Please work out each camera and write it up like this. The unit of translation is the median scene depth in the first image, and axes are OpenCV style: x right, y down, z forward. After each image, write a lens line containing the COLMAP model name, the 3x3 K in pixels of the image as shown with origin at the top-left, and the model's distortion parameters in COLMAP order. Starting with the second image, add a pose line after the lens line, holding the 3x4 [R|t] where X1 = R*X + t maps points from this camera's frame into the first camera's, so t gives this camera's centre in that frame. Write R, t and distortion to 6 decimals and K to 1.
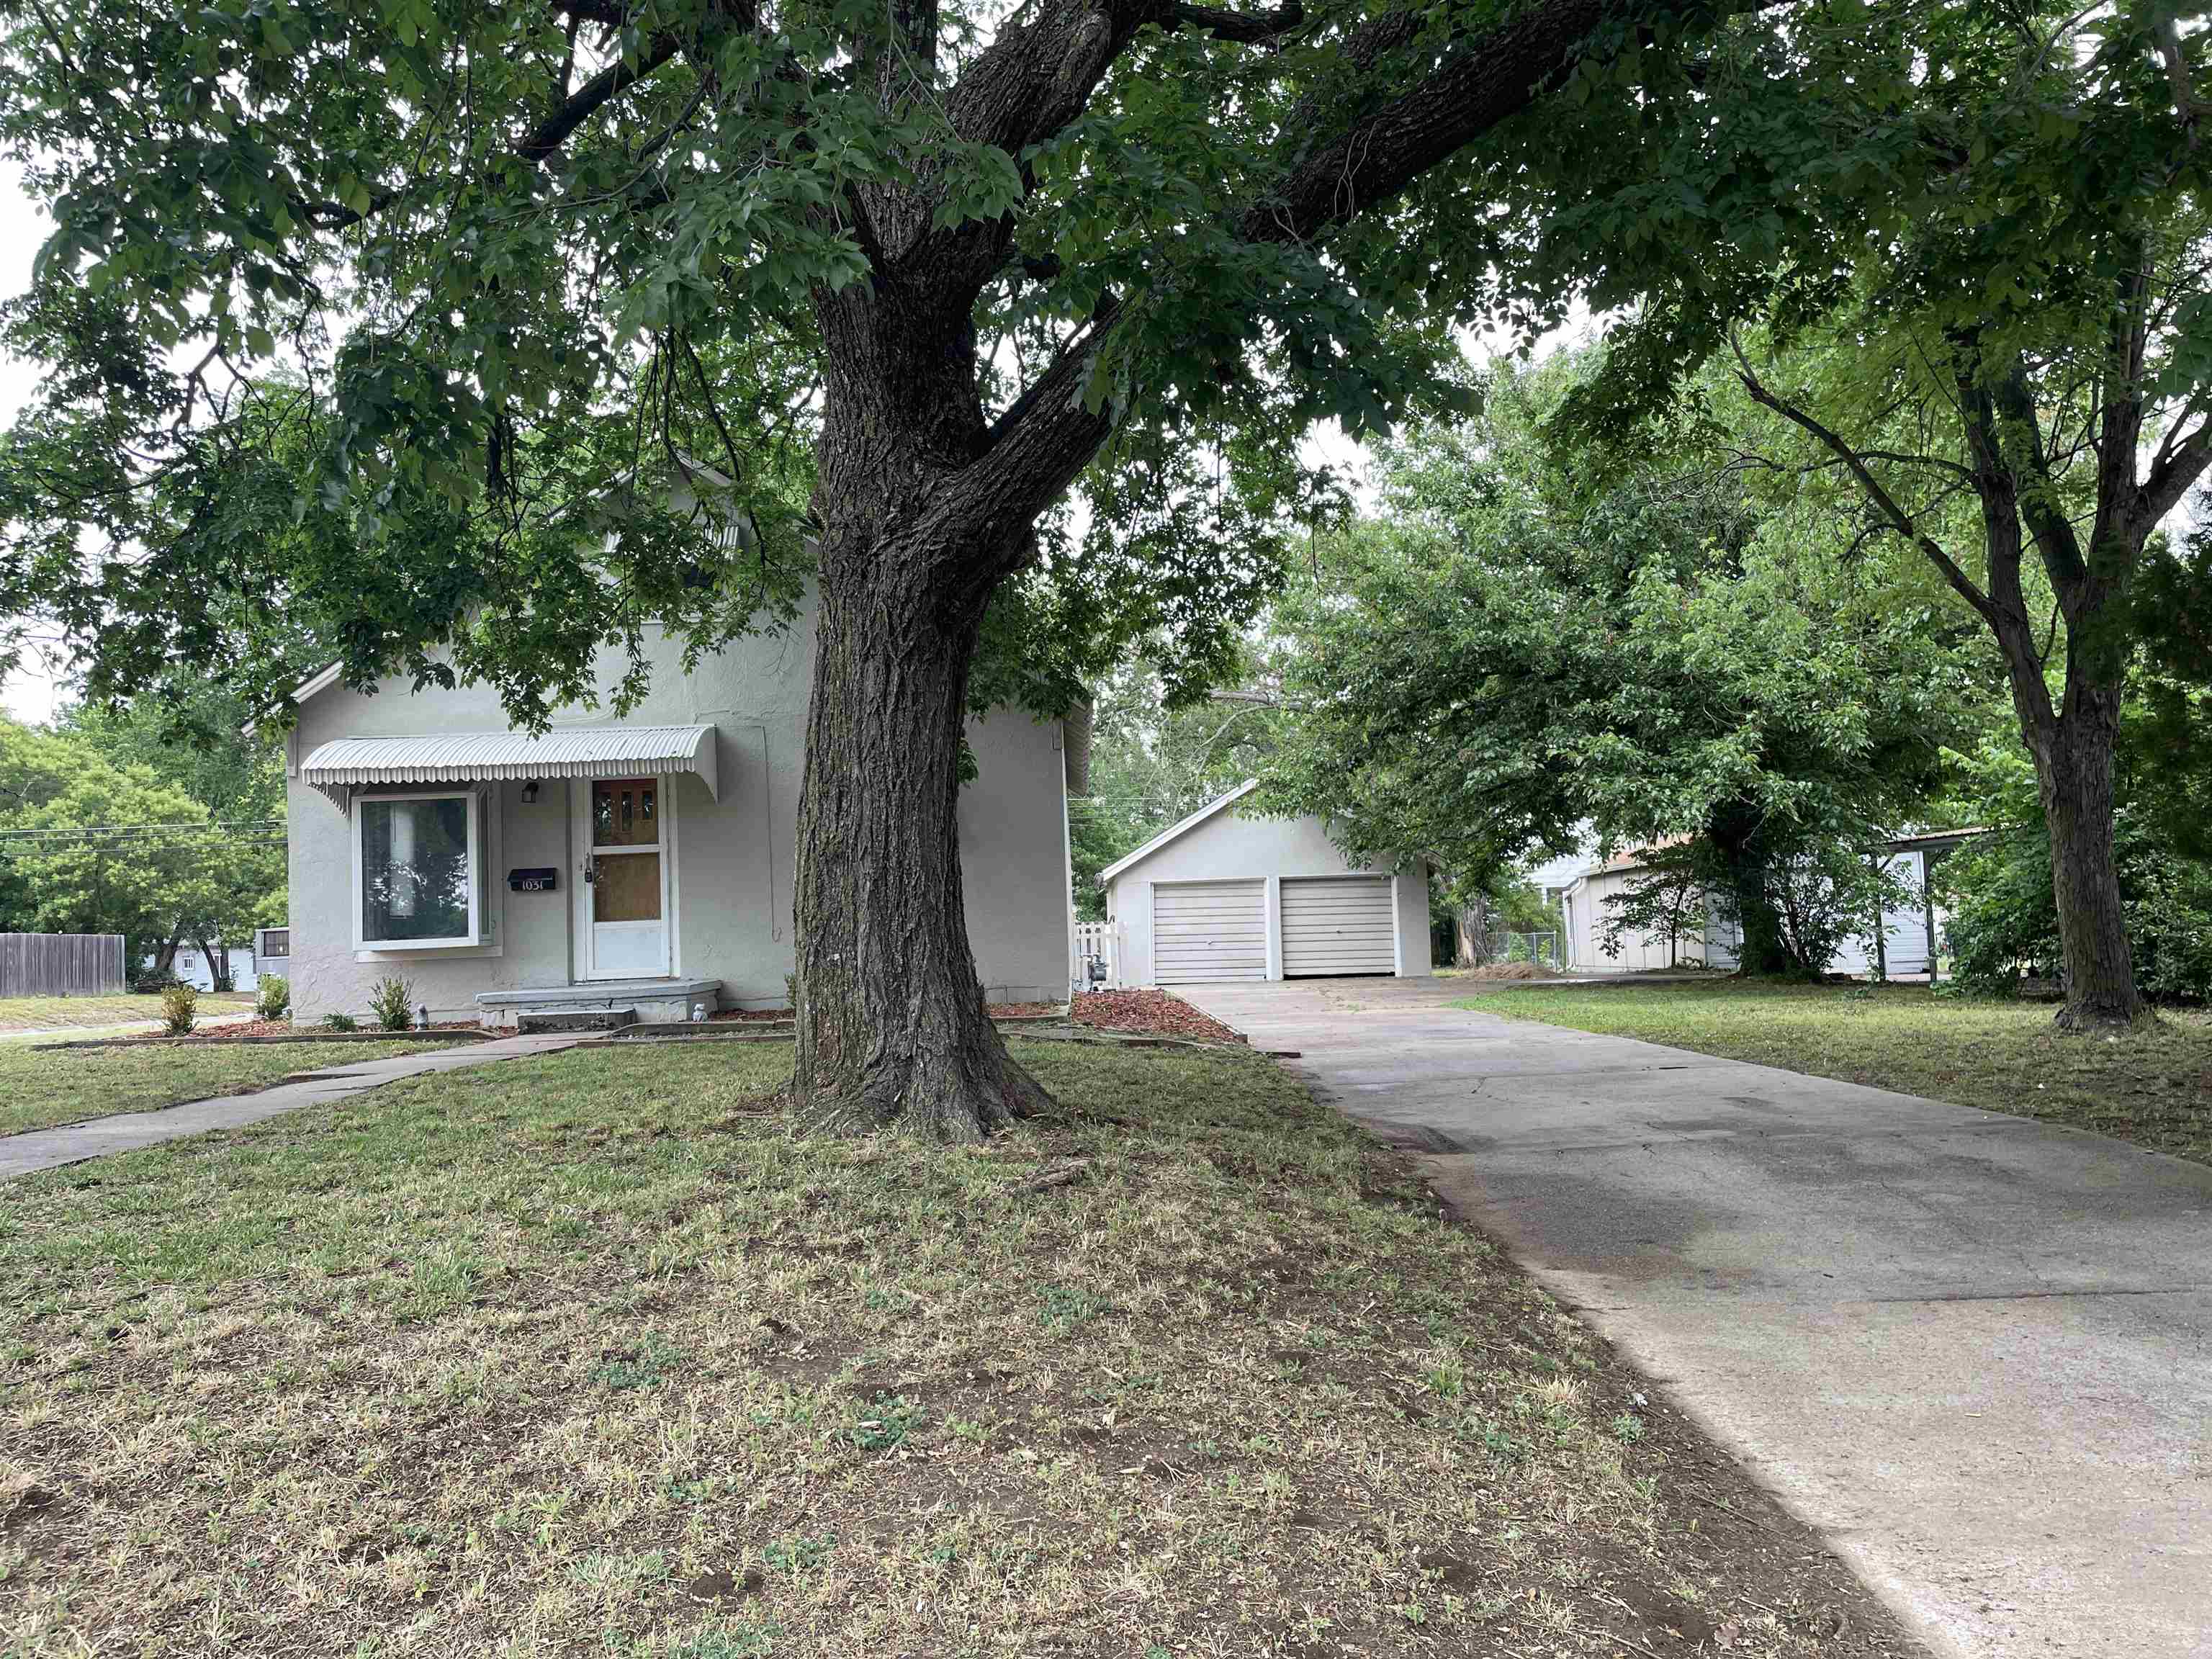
lens RADIAL K [[1703.4, 0, 1098.4], [0, 1703.4, 843.7], [0, 0, 1]] dist [0.102272, -0.029016]
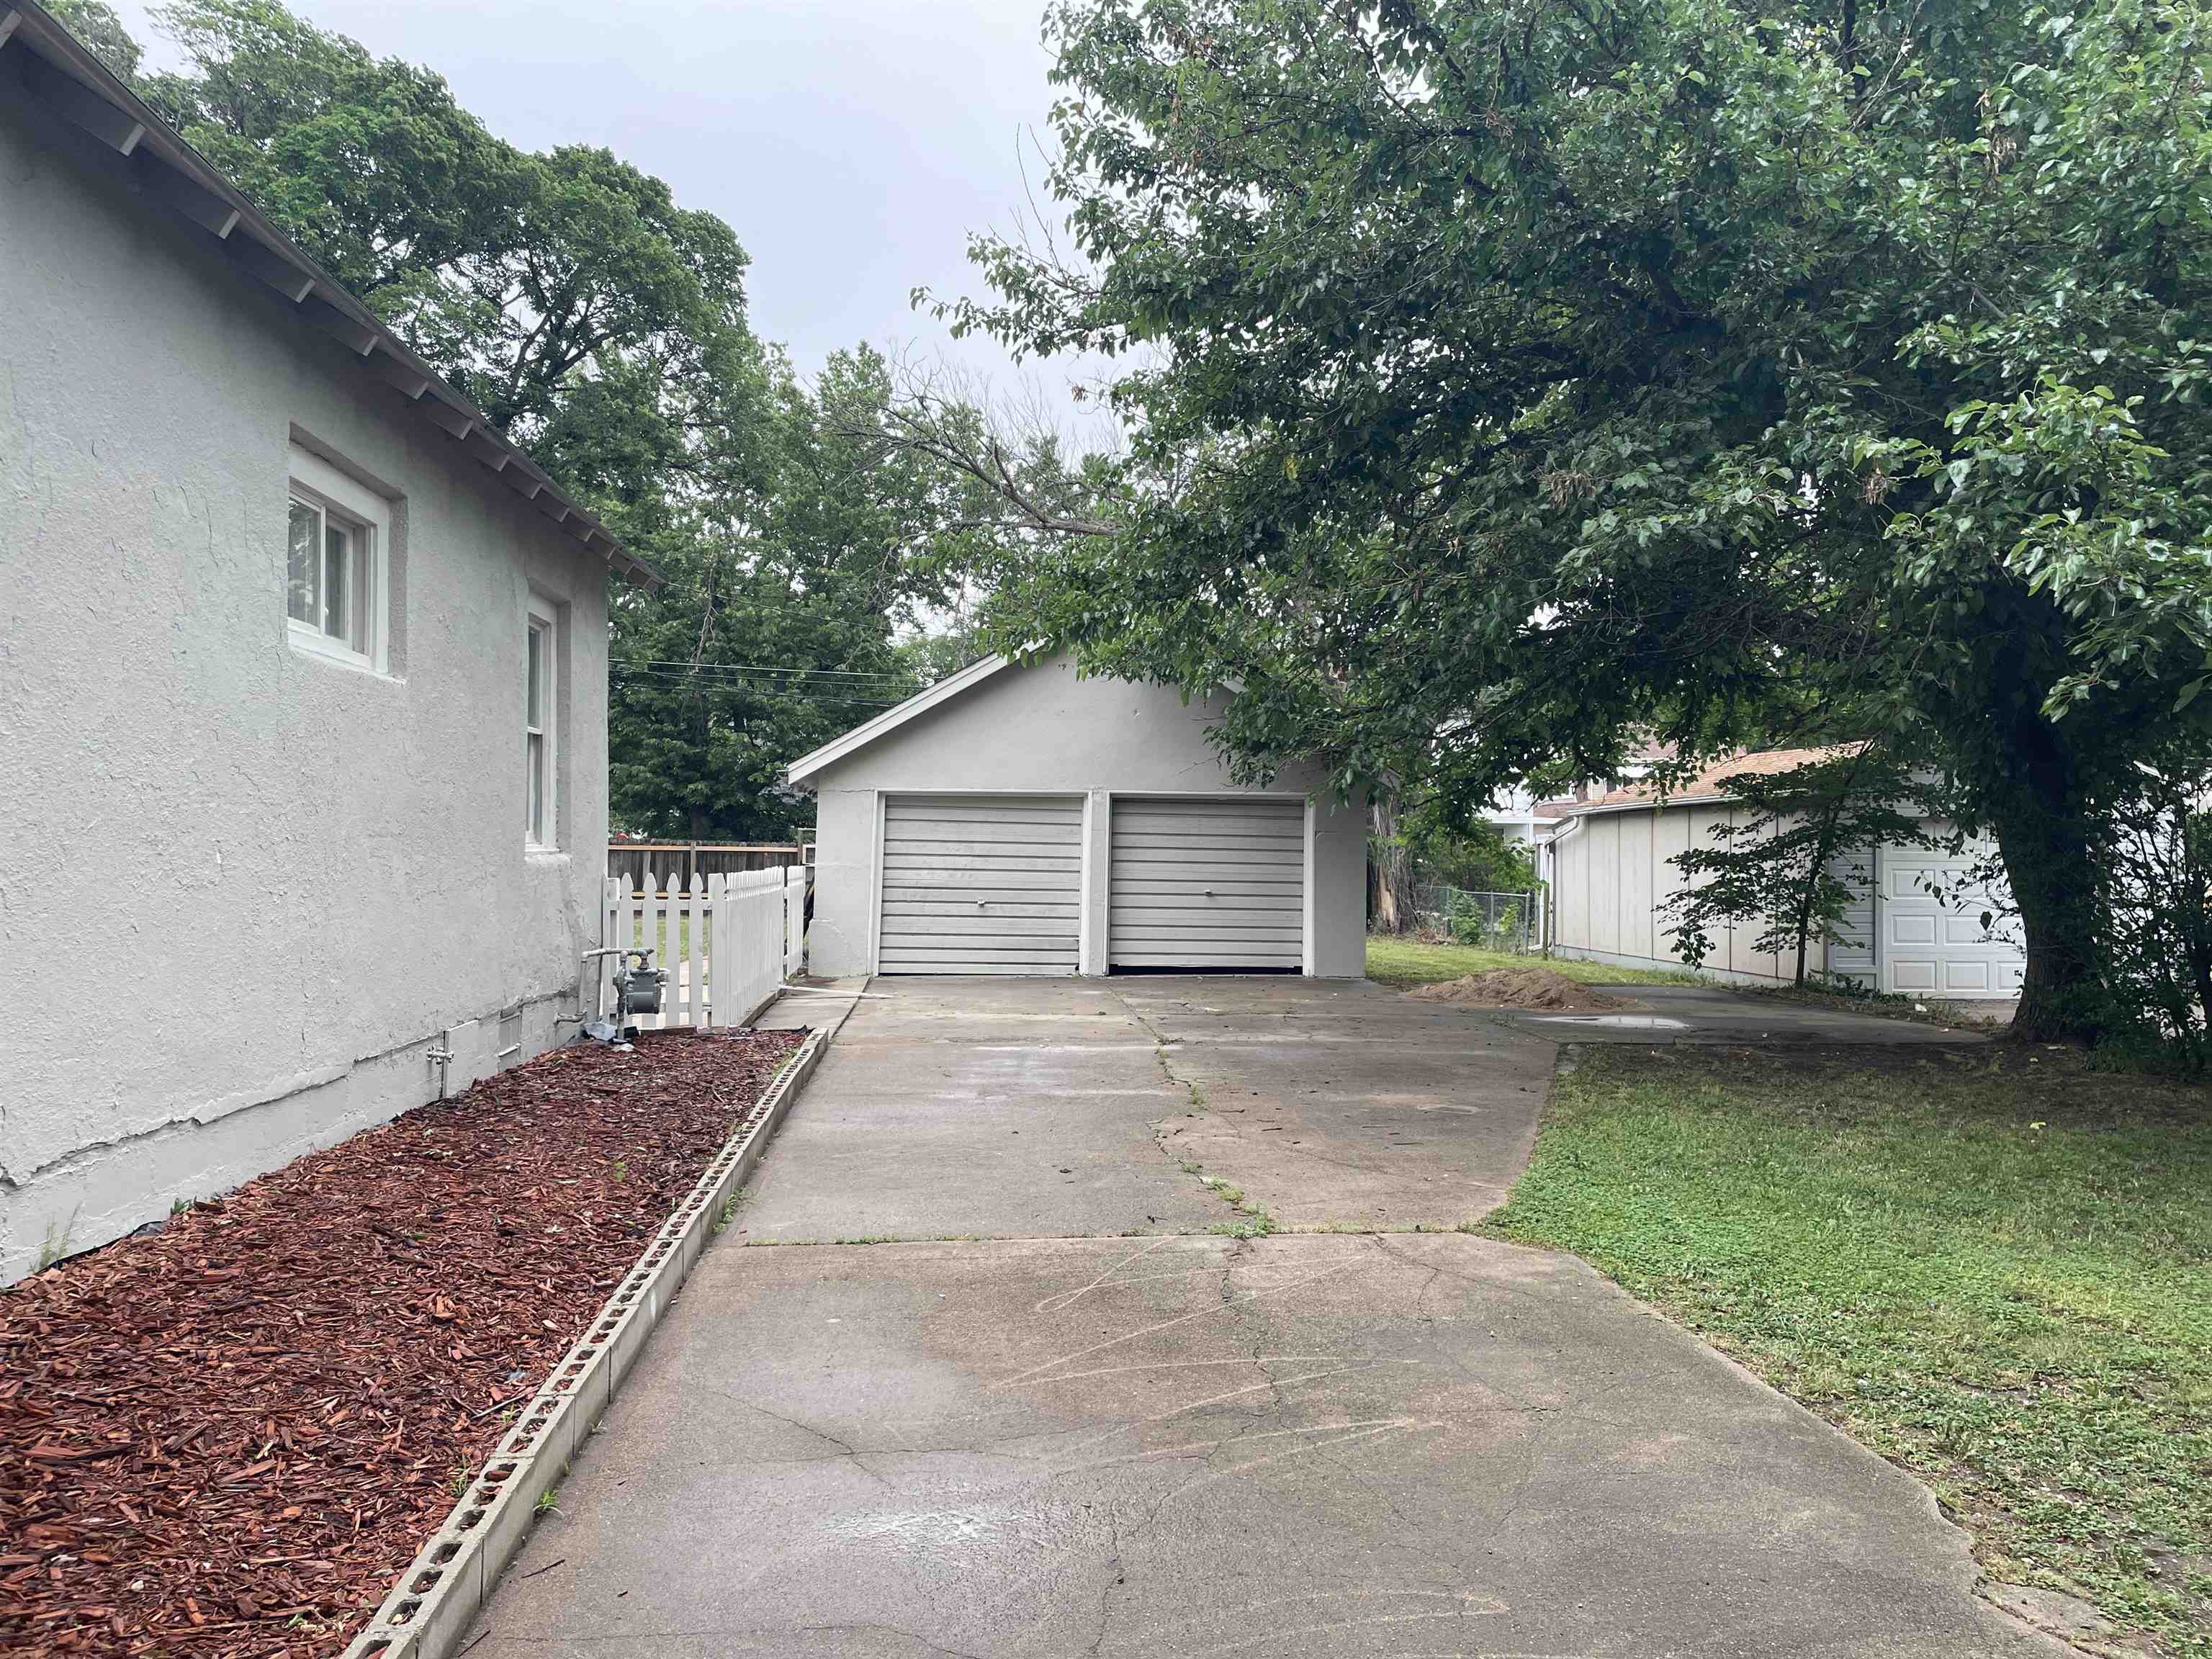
lens RADIAL K [[1703.4, 0, 1089.1], [0, 1703.4, 834.7], [0, 0, 1]] dist [0.102272, -0.029016]
pose [[0.996834, 0.047141, 0.064035, 0.095140], [-0.050042, 0.997756, 0.044484, 0.012768], [-0.061794, -0.047548, 0.996956, 0.654404]]
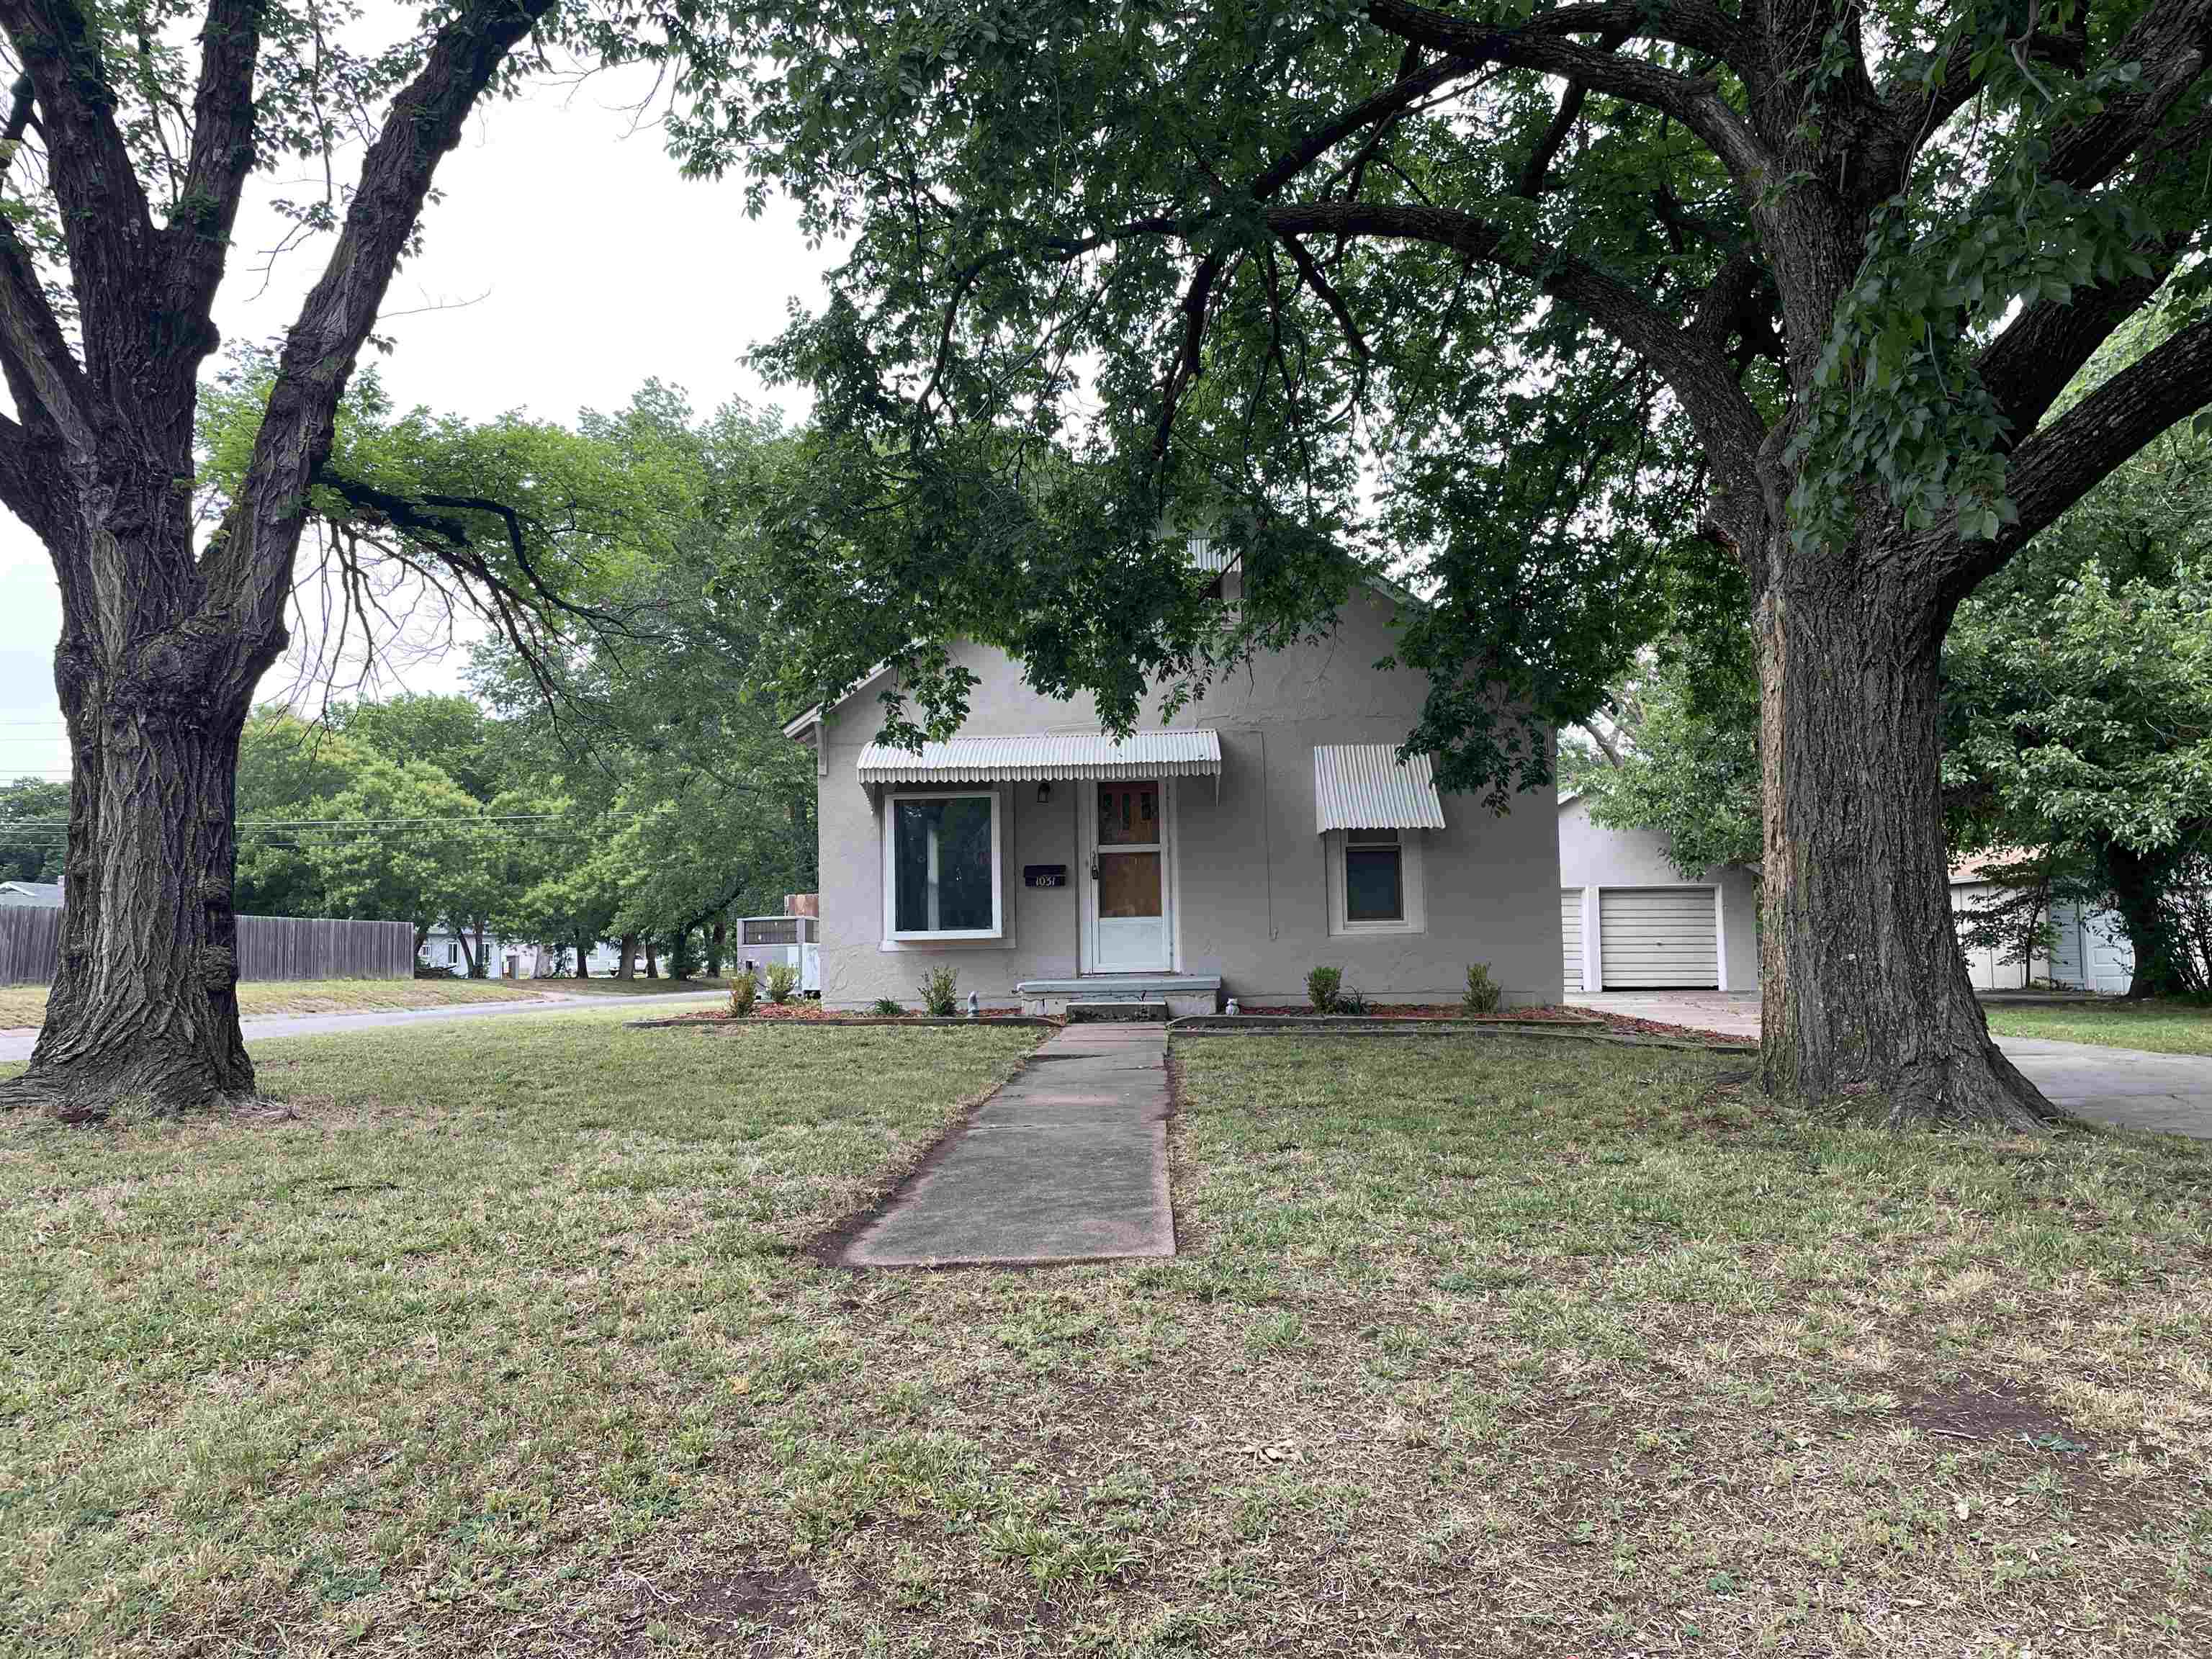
lens RADIAL K [[1703.4, 0, 1116.4], [0, 1703.4, 840.3], [0, 0, 1]] dist [0.102272, -0.029016]
pose [[0.997542, 0.015751, -0.068279, -0.159593], [-0.016115, 0.999859, -0.004777, 0.002555], [0.068194, 0.005866, 0.997655, -0.022701]]
